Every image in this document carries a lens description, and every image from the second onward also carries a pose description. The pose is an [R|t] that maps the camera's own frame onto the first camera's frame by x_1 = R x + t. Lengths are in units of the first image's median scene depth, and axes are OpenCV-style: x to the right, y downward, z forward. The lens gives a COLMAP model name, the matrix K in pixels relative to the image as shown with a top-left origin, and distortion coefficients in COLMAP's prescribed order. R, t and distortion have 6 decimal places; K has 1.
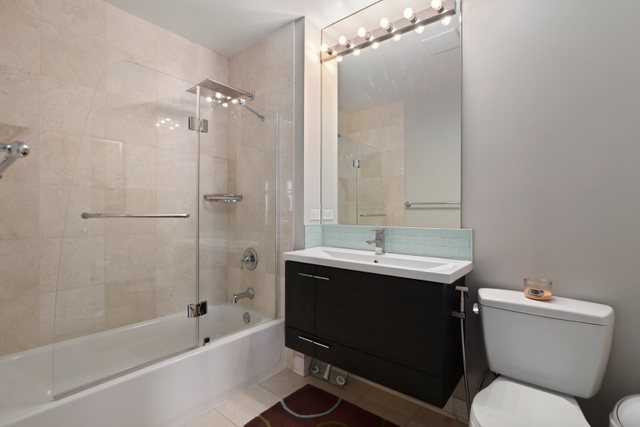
lens RADIAL K [[296.5, 0, 323.7], [0, 296.5, 213.0], [0, 0, 1]] dist [-0.013253, 0.000516]
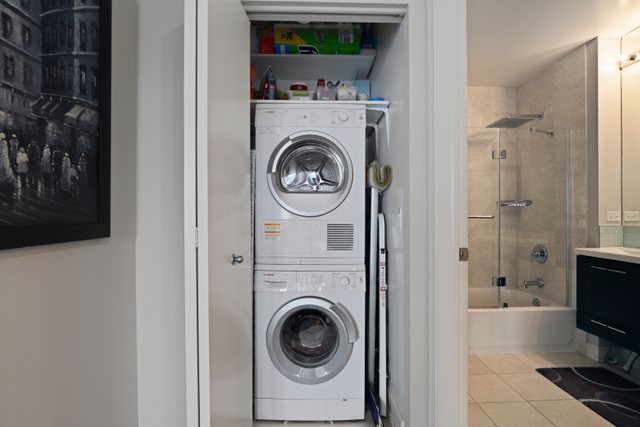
lens RADIAL K [[293.2, 0, 330.0], [0, 293.2, 216.8], [0, 0, 1]] dist [-0.009532, 0.001353]
pose [[0.664400, -0.002948, -0.747371, 0.075369], [0.006040, 0.999981, 0.001425, -0.000361], [0.747353, -0.005461, 0.664405, -0.448246]]
